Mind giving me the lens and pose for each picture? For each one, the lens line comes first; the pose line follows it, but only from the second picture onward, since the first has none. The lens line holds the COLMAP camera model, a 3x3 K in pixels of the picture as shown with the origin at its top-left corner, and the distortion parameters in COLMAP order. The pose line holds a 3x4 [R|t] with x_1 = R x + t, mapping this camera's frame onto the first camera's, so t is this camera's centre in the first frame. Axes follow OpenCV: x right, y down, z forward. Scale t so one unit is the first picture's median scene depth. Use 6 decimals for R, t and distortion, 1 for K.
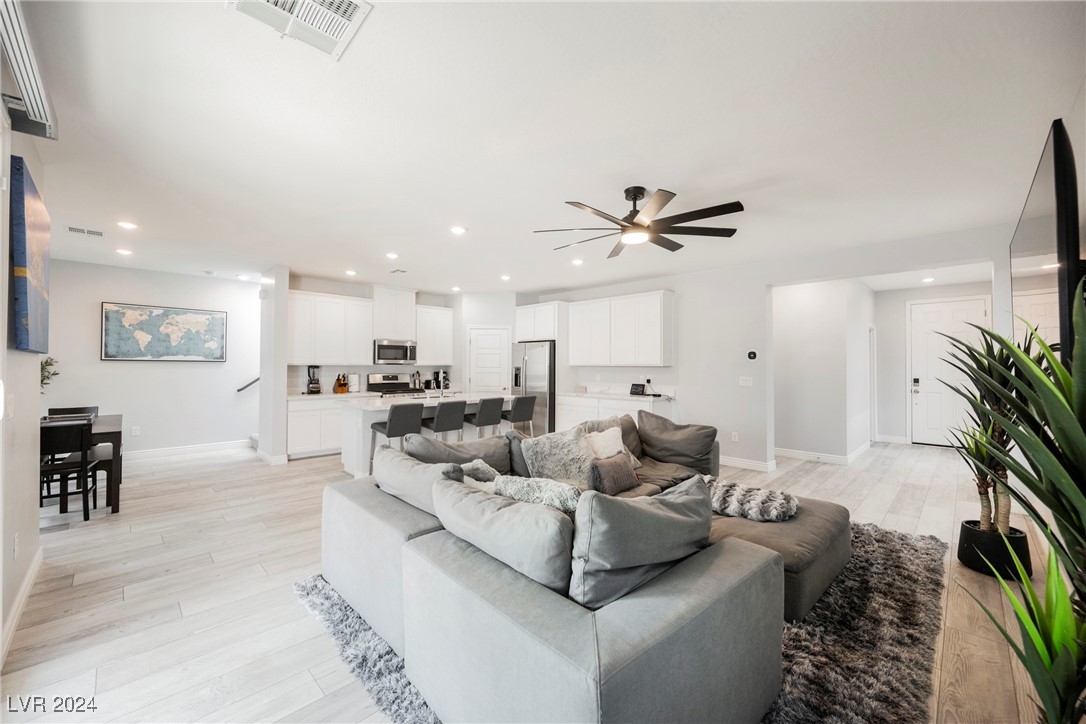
lens RADIAL K [[427.0, 0, 544.5], [0, 427.0, 360.4], [0, 0, 1]] dist [-0.001320, -0.000207]
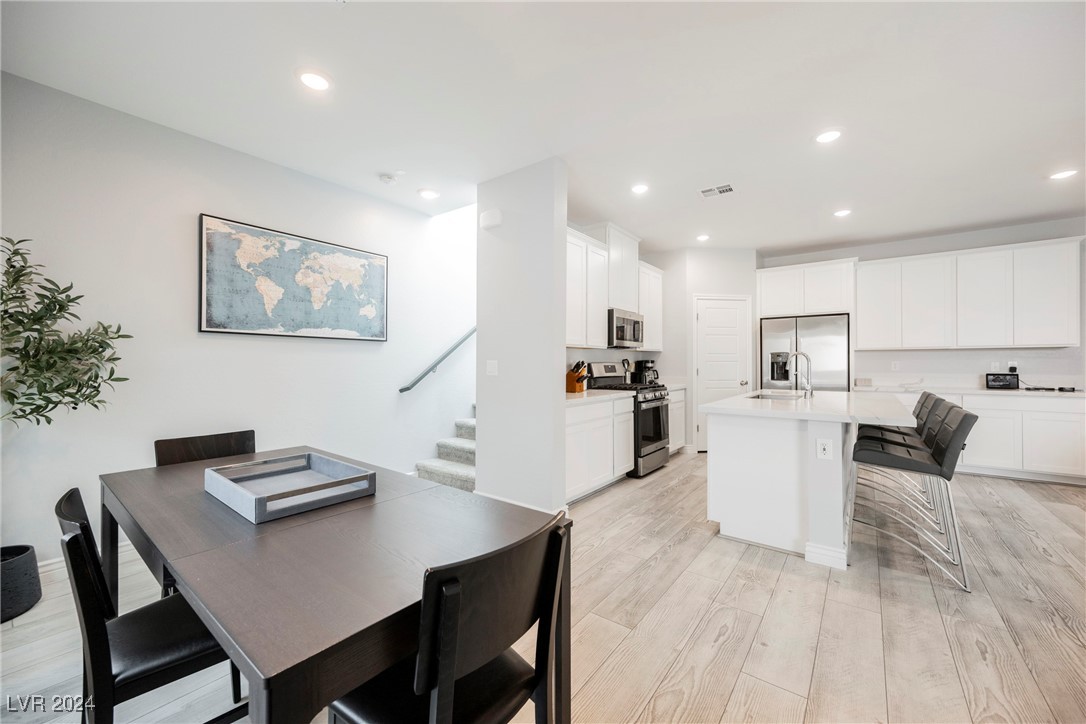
lens RADIAL K [[422.5, 0, 542.5], [0, 422.5, 361.5], [0, 0, 1]] dist [-0.001451, -0.000126]
pose [[0.991476, -0.003968, 0.130231, -0.669486], [0.002692, 0.999947, 0.009971, 0.027661], [-0.130263, -0.009536, 0.991434, 0.437863]]
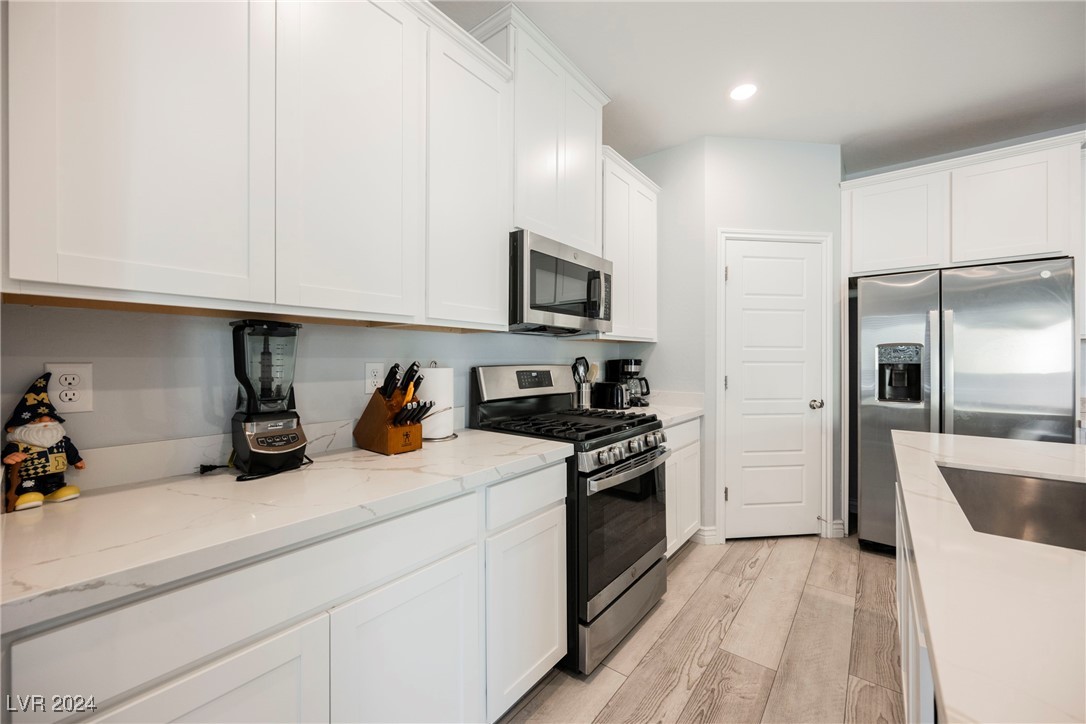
lens RADIAL K [[422.5, 0, 542.5], [0, 422.5, 361.5], [0, 0, 1]] dist [-0.001451, -0.000126]
pose [[0.993603, -0.003646, 0.112870, -0.472416], [0.001817, 0.999865, 0.016303, 0.029164], [-0.112915, -0.015993, 0.993476, 0.858132]]
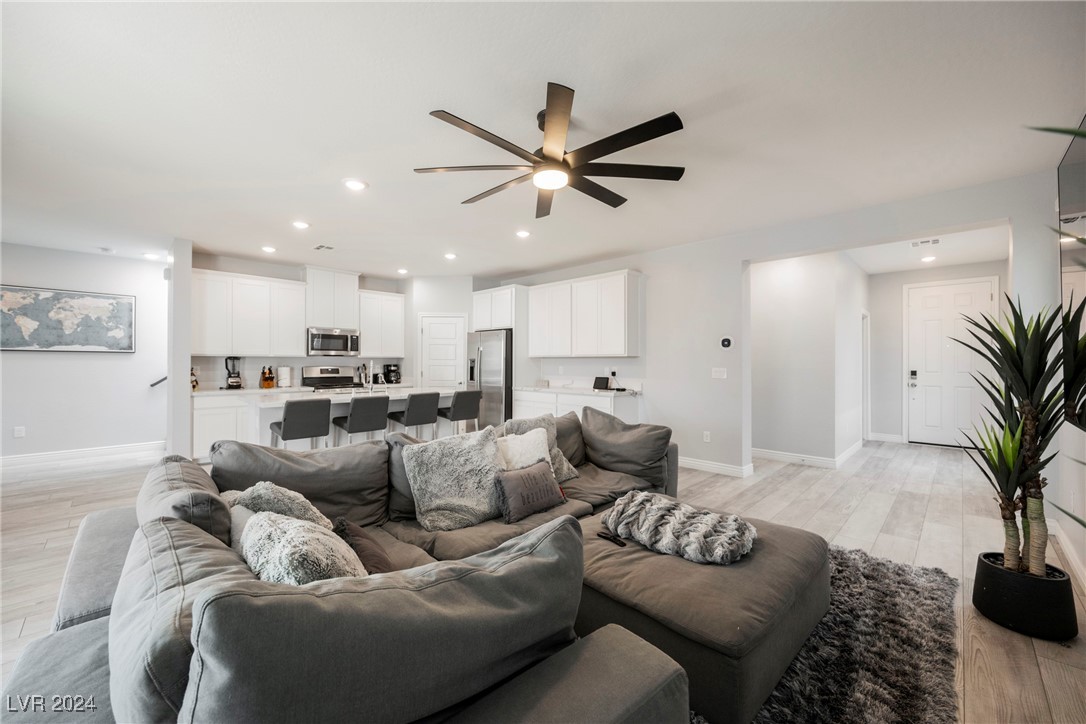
lens RADIAL K [[425.3, 0, 545.2], [0, 425.3, 362.3], [0, 0, 1]] dist [-0.000882, 0.000130]
pose [[0.999979, -0.001695, 0.006178, 0.104040], [0.001619, 0.999922, 0.012367, 0.014555], [-0.006199, -0.012357, 0.999904, 0.127728]]
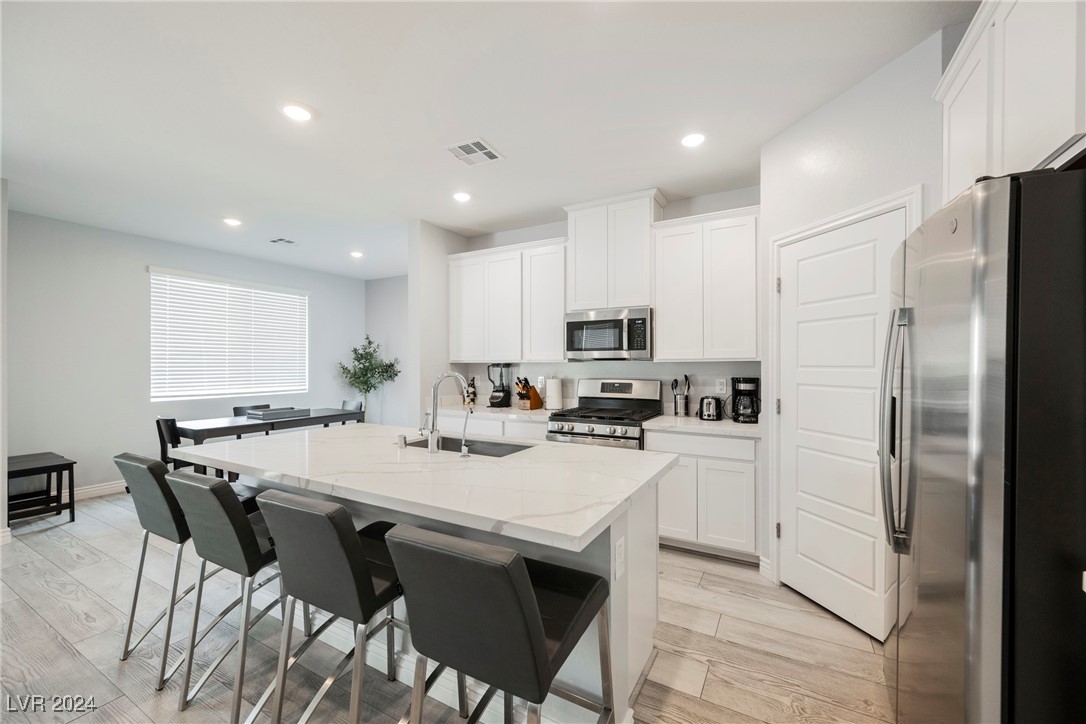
lens RADIAL K [[435.3, 0, 541.7], [0, 435.3, 359.0], [0, 0, 1]] dist [0.001236, 0.000047]
pose [[0.261211, -0.017194, -0.965129, 0.122065], [0.012941, 0.999814, -0.014310, 0.016852], [0.965195, -0.008752, 0.261385, 0.955234]]
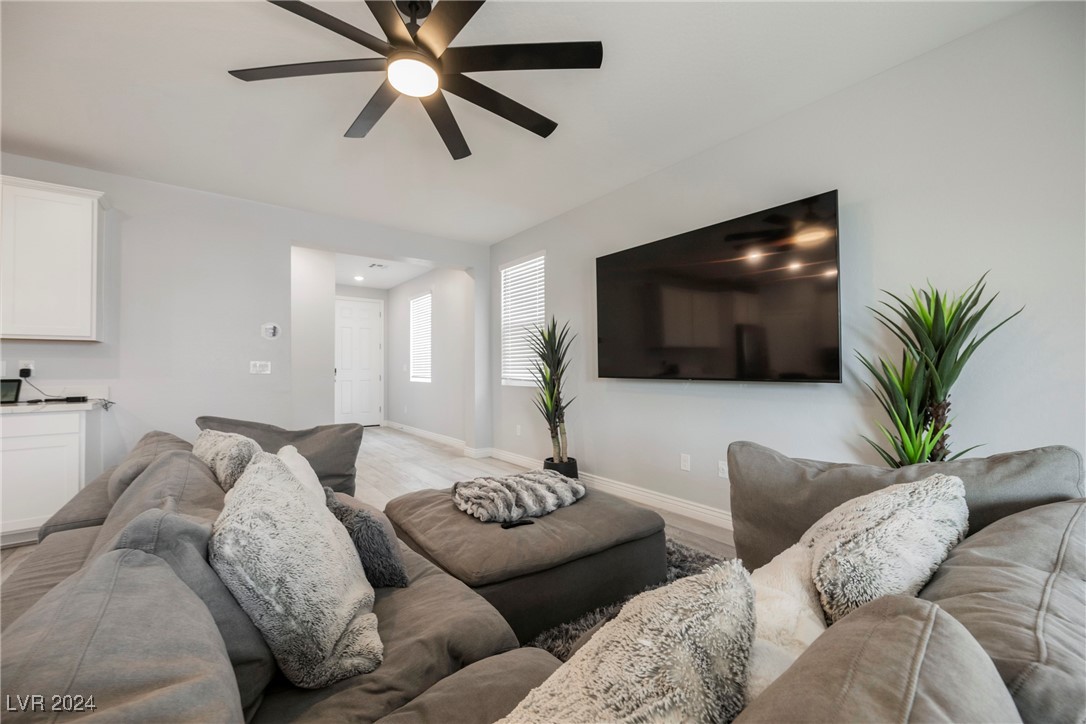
lens RADIAL K [[434.9, 0, 542.4], [0, 434.9, 365.5], [0, 0, 1]] dist [0.008845, -0.000150]
pose [[0.140671, 0.002132, 0.990054, -0.167677], [-0.006623, 0.999977, -0.001213, 0.040202], [-0.990034, -0.006386, 0.140682, 0.399604]]
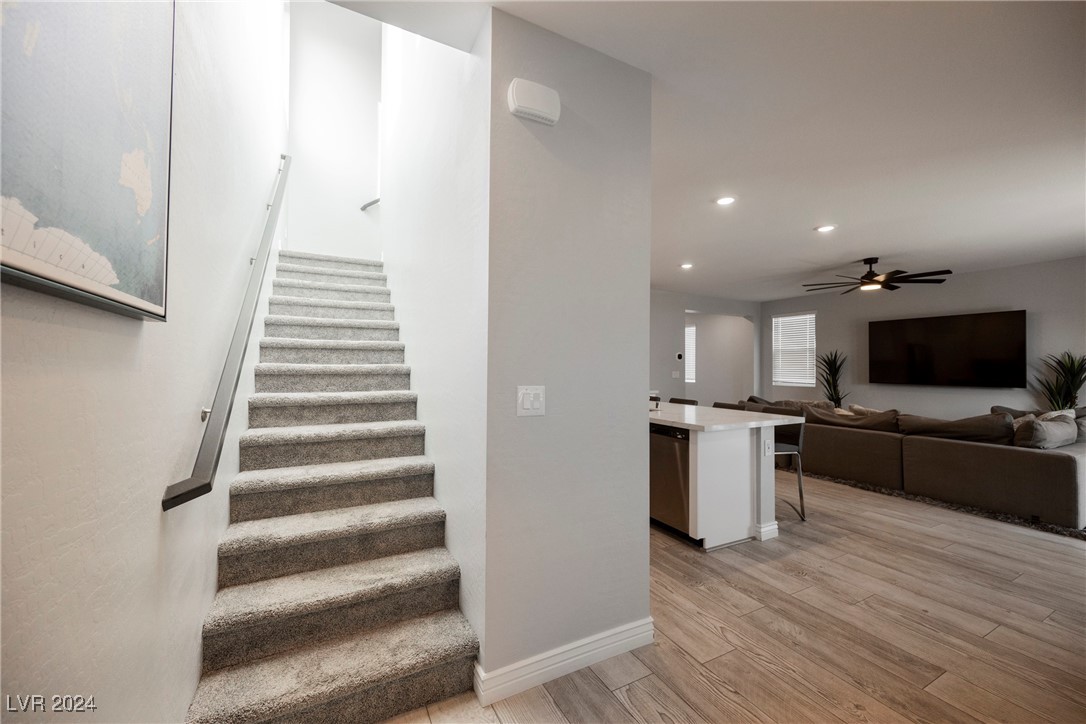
lens RADIAL K [[425.3, 0, 545.2], [0, 425.3, 362.3], [0, 0, 1]] dist [-0.000882, 0.000130]
pose [[0.294575, 0.007521, 0.955599, -0.929747], [-0.015744, 0.999872, -0.003016, 0.017212], [-0.955499, -0.014157, 0.294656, 0.912622]]
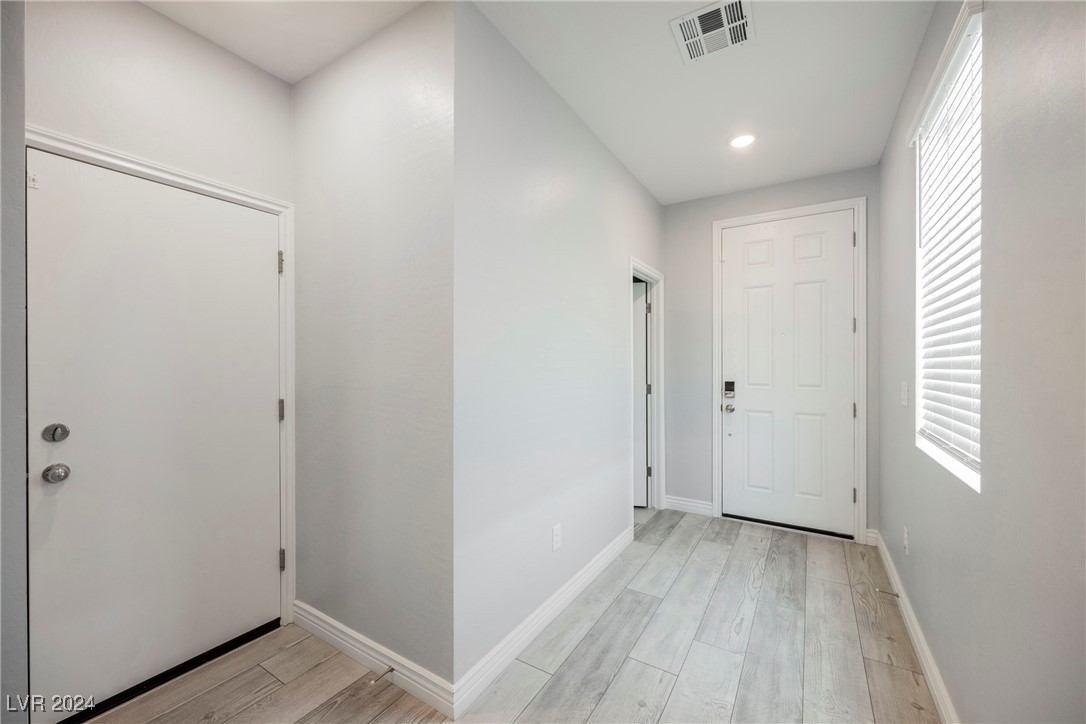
lens RADIAL K [[427.0, 0, 544.5], [0, 427.0, 360.4], [0, 0, 1]] dist [-0.001320, -0.000207]
pose [[0.975010, -0.002824, 0.222141, 0.679287], [0.000630, 0.999950, 0.009947, 0.016641], [-0.222158, -0.009559, 0.974964, 0.699183]]
